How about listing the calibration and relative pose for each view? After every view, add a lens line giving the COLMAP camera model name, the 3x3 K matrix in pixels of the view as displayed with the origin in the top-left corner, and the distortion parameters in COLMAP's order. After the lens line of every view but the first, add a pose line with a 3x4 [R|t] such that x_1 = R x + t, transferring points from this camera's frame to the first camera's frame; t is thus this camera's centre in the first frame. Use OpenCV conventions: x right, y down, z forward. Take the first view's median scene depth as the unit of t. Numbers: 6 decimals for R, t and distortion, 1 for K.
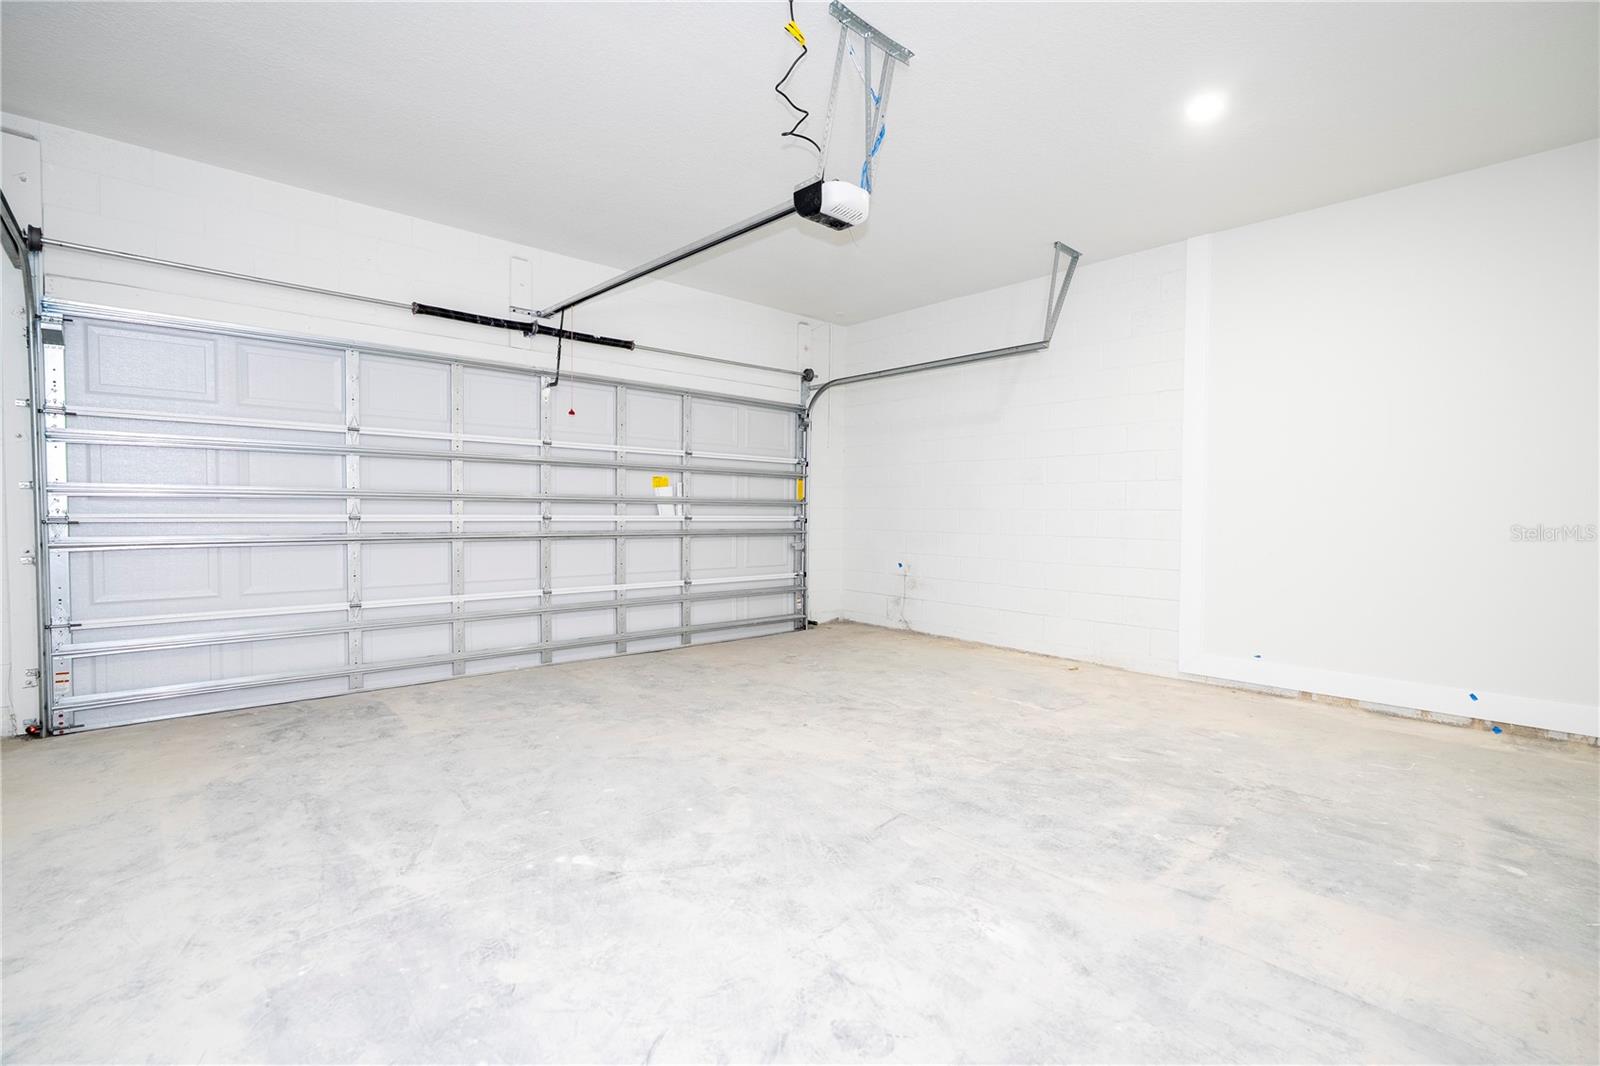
lens RADIAL K [[720.0, 0, 808.7], [0, 720.0, 530.9], [0, 0, 1]] dist [-0.005700, 0.003059]
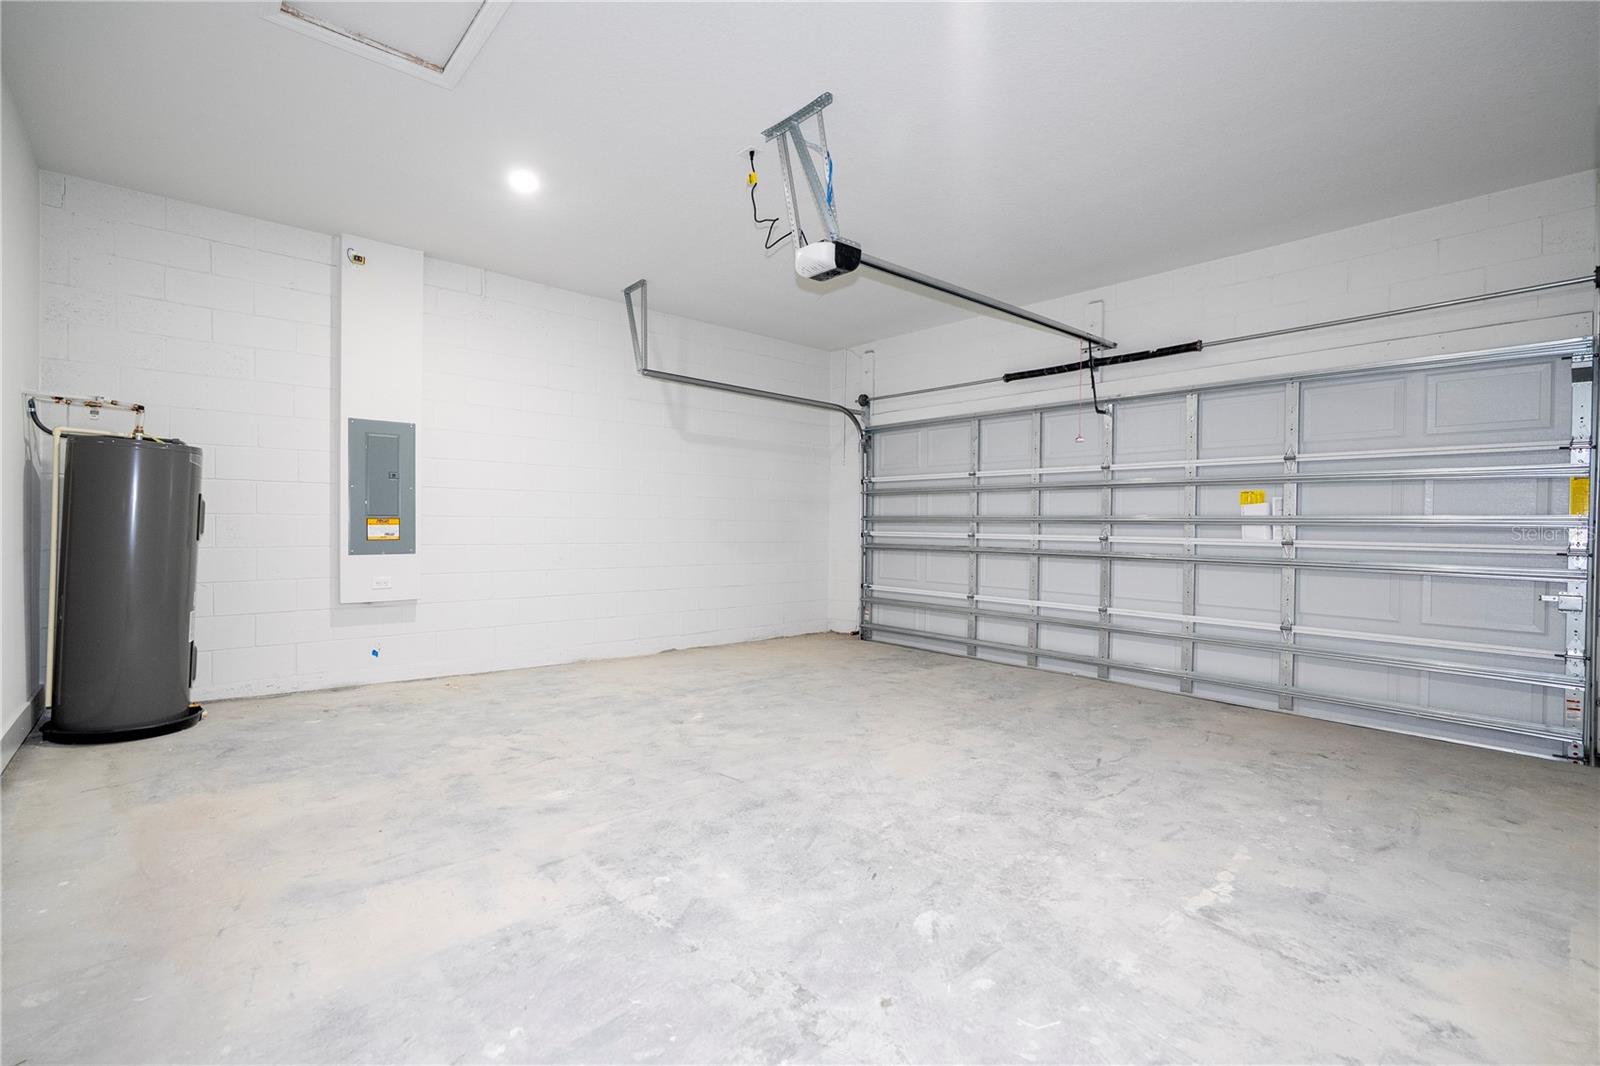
lens RADIAL K [[720.0, 0, 807.9], [0, 720.0, 532.0], [0, 0, 1]] dist [-0.005700, 0.003059]
pose [[-0.004168, -0.002312, -0.999989, 0.983876], [-0.041209, 0.999148, -0.002139, -0.011845], [0.999142, 0.041199, -0.004260, 0.825046]]
